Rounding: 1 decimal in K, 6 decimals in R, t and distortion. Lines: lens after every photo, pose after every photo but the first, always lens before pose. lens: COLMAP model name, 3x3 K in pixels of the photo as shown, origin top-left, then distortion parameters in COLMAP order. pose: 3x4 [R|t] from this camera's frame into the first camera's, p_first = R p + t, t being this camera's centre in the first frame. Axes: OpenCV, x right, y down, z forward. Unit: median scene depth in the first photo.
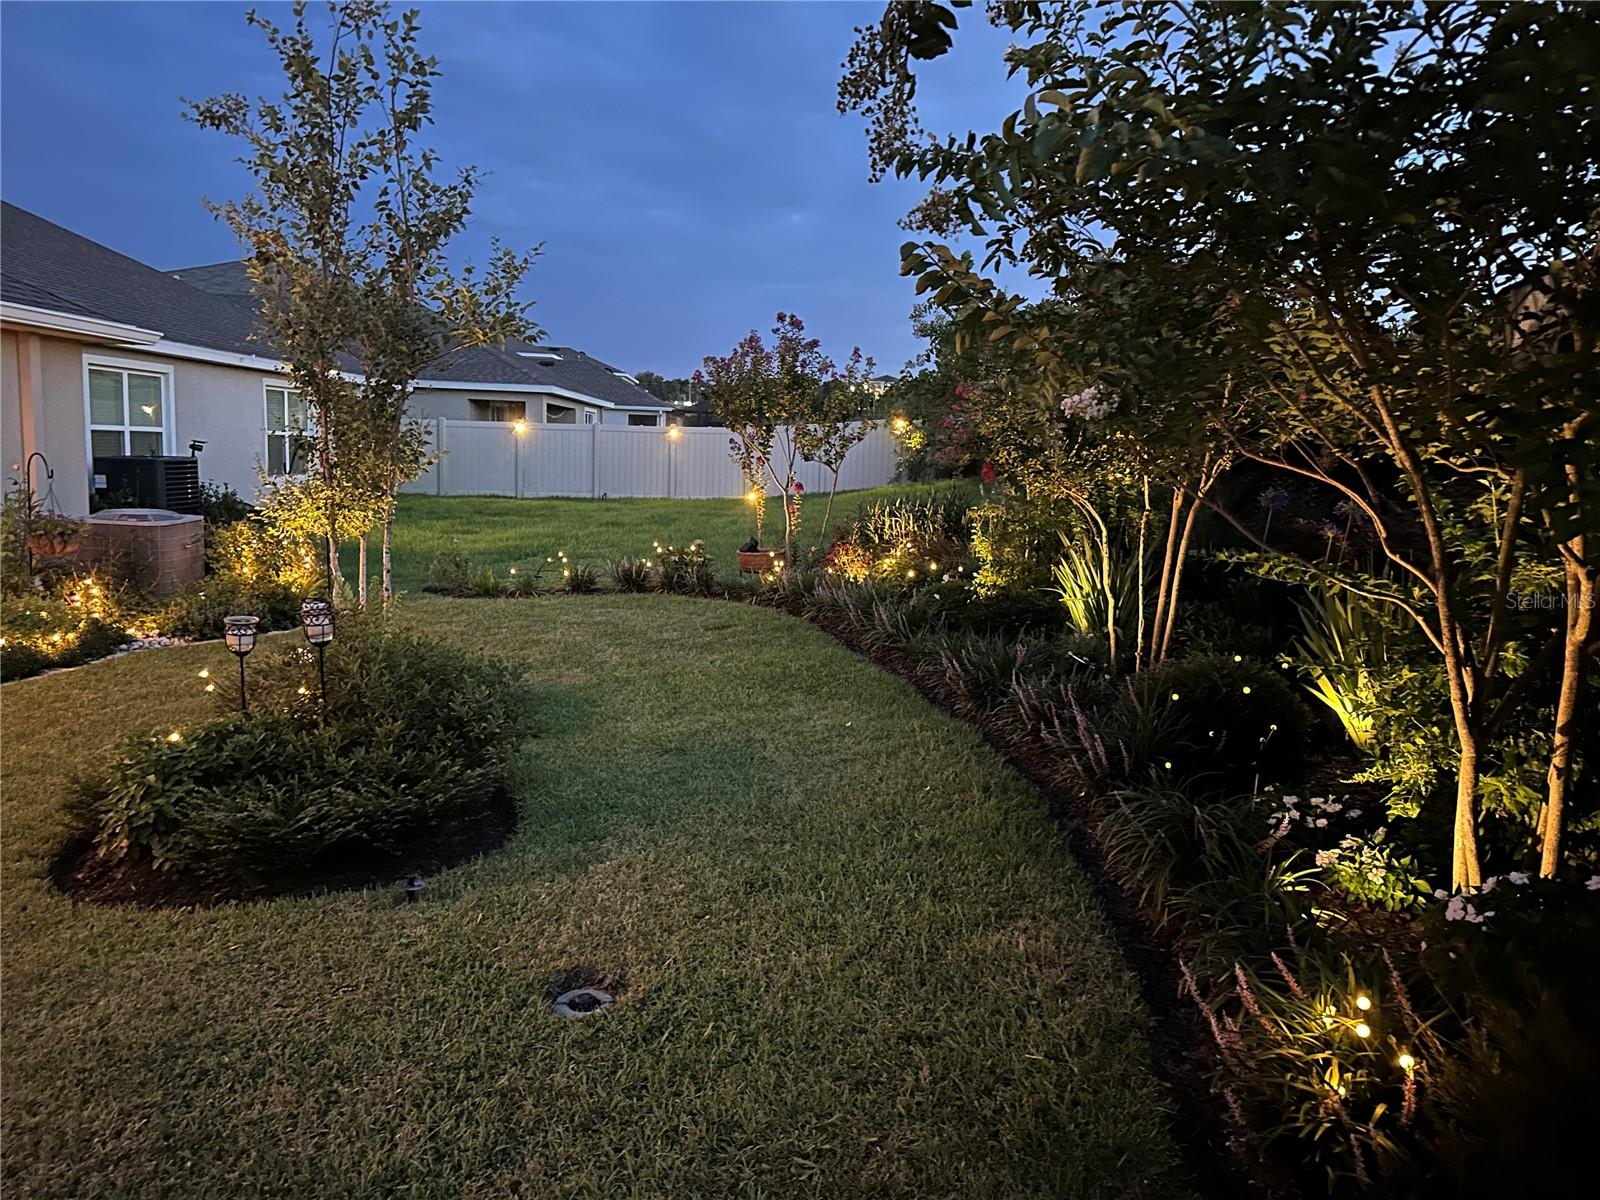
lens RADIAL K [[1079.7, 0, 804.7], [0, 1079.7, 600.1], [0, 0, 1]] dist [-0.000114, -0.031821]
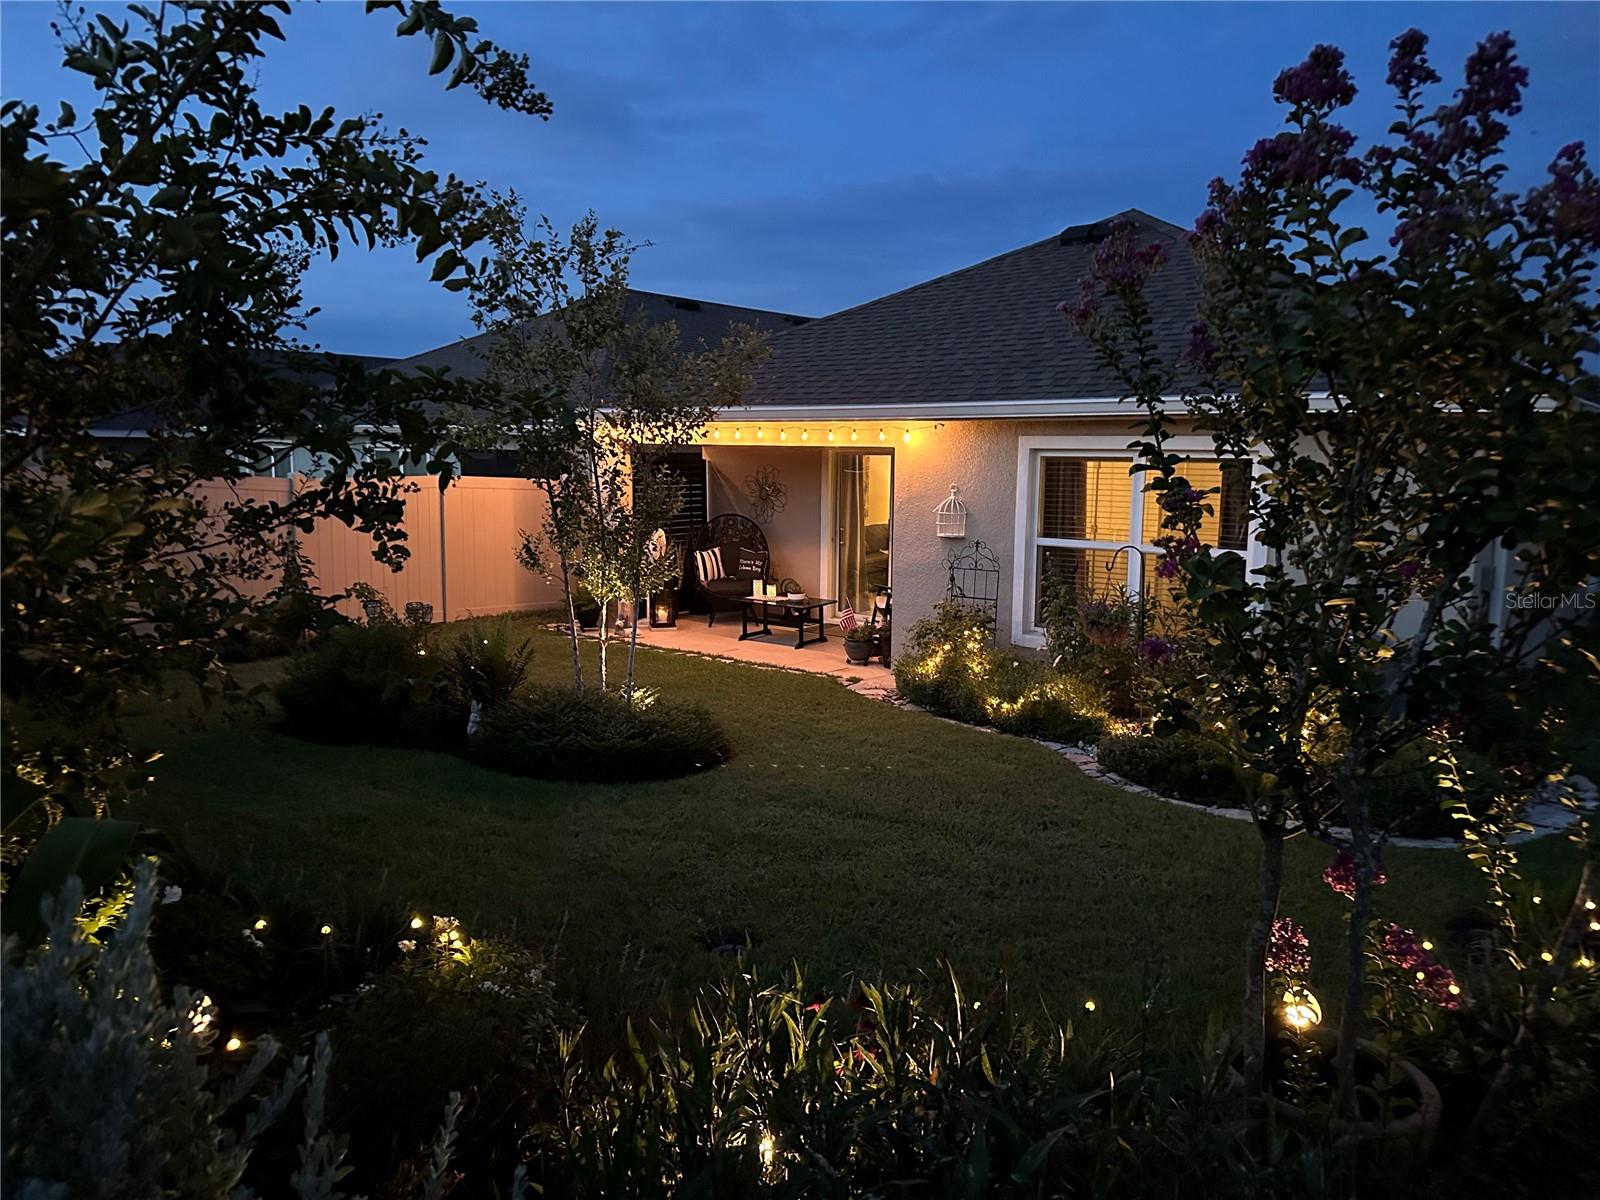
lens RADIAL K [[1079.7, 0, 804.7], [0, 1079.7, 600.1], [0, 0, 1]] dist [-0.000114, -0.031821]
pose [[-0.674191, 0.043532, -0.737273, 0.502581], [-0.140960, 0.972326, 0.186311, -0.473833], [0.724980, 0.229535, -0.649398, 2.958586]]
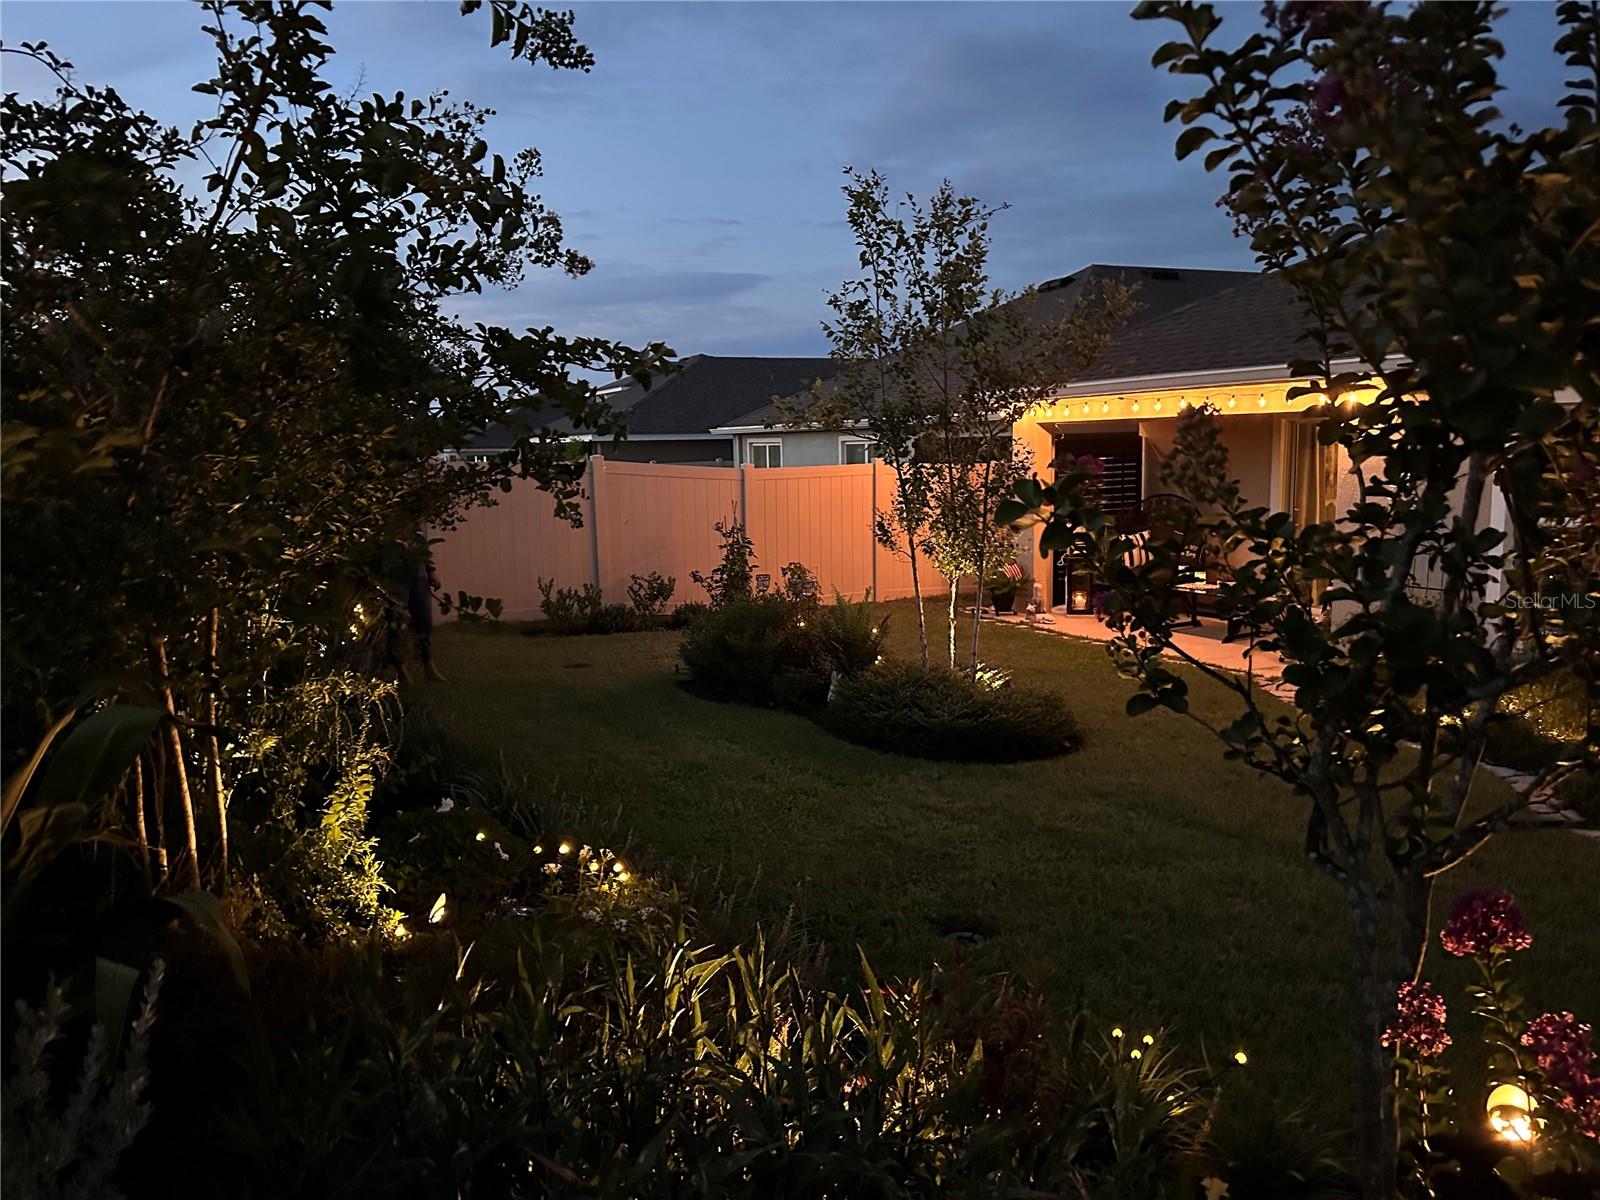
lens RADIAL K [[1063.9, 0, 708.6], [0, 1063.9, 594.0], [0, 0, 1]] dist [0.086988, -0.128775]
pose [[-0.934100, 0.022293, -0.356313, 0.266894], [-0.071147, 0.966405, 0.246981, -0.470922], [0.349849, 0.256056, -0.901133, 3.073390]]
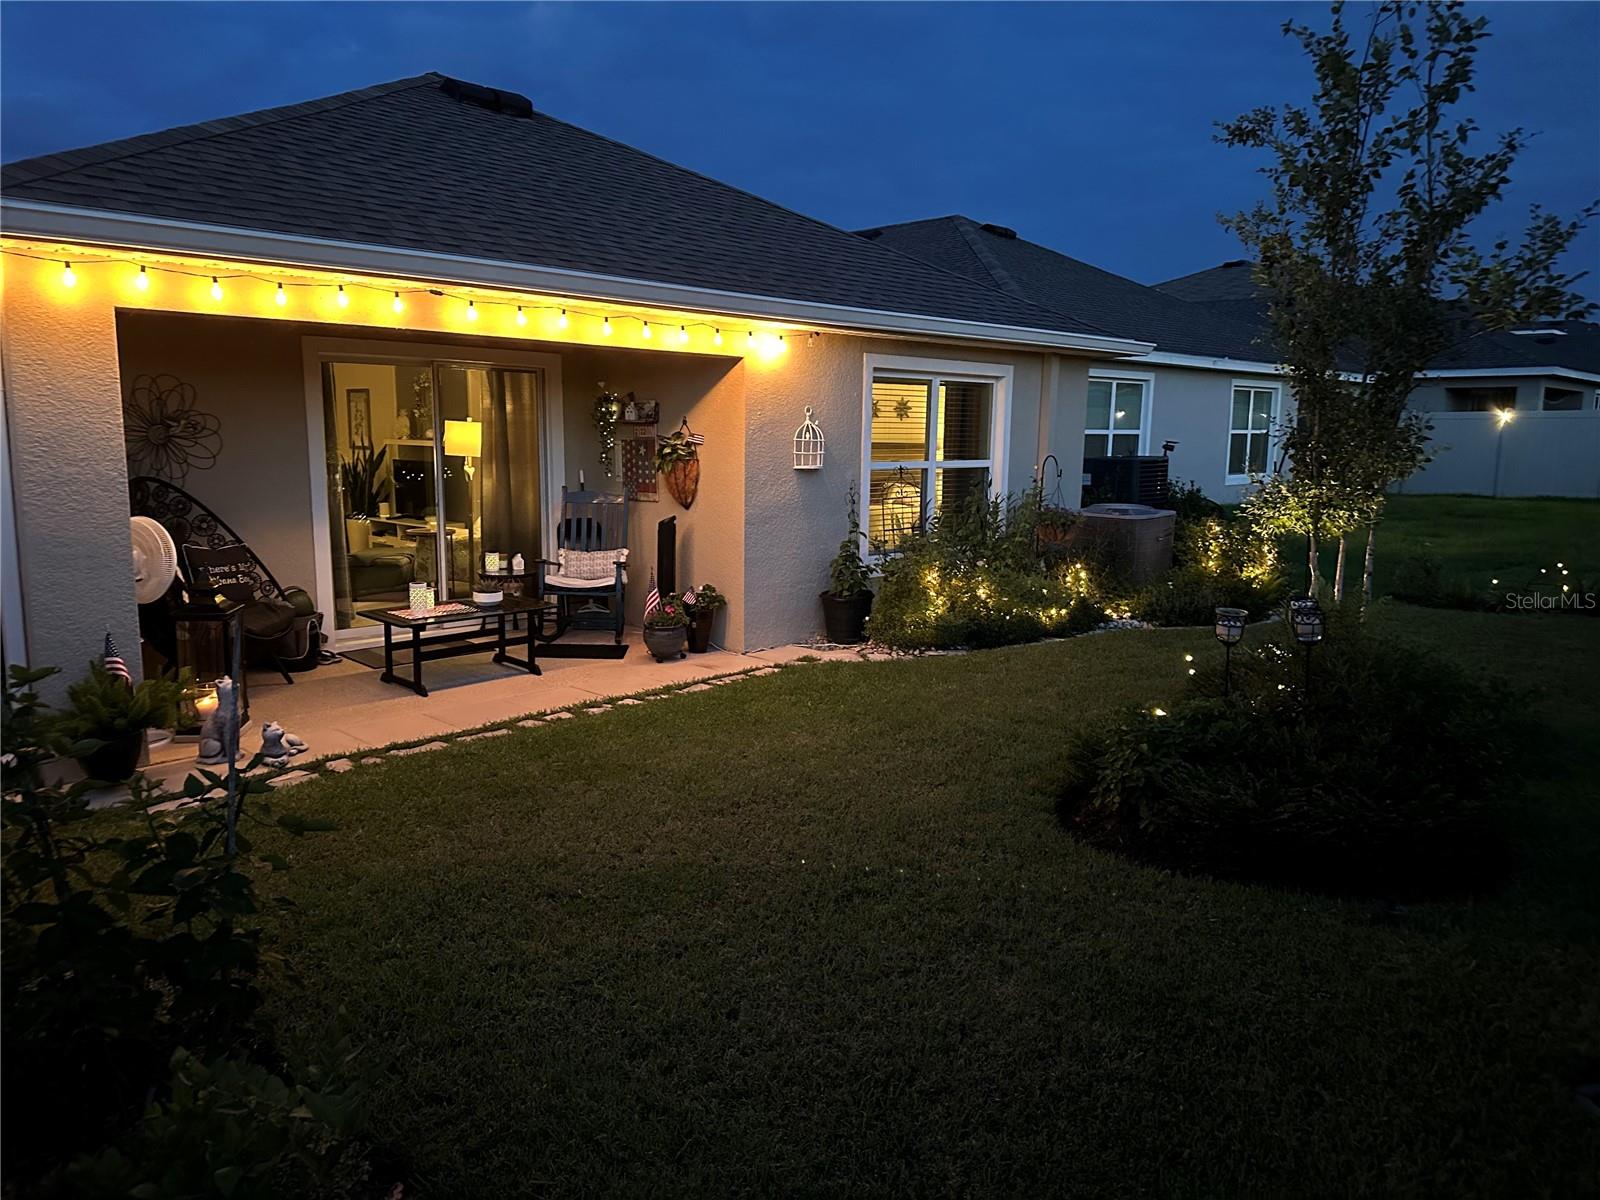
lens RADIAL K [[1079.7, 0, 804.7], [0, 1079.7, 600.1], [0, 0, 1]] dist [-0.000114, -0.031821]
pose [[0.680200, 0.080155, -0.728631, -0.036705], [-0.078550, 0.996250, 0.036266, 0.001100], [0.728806, 0.032566, 0.683945, -0.021923]]
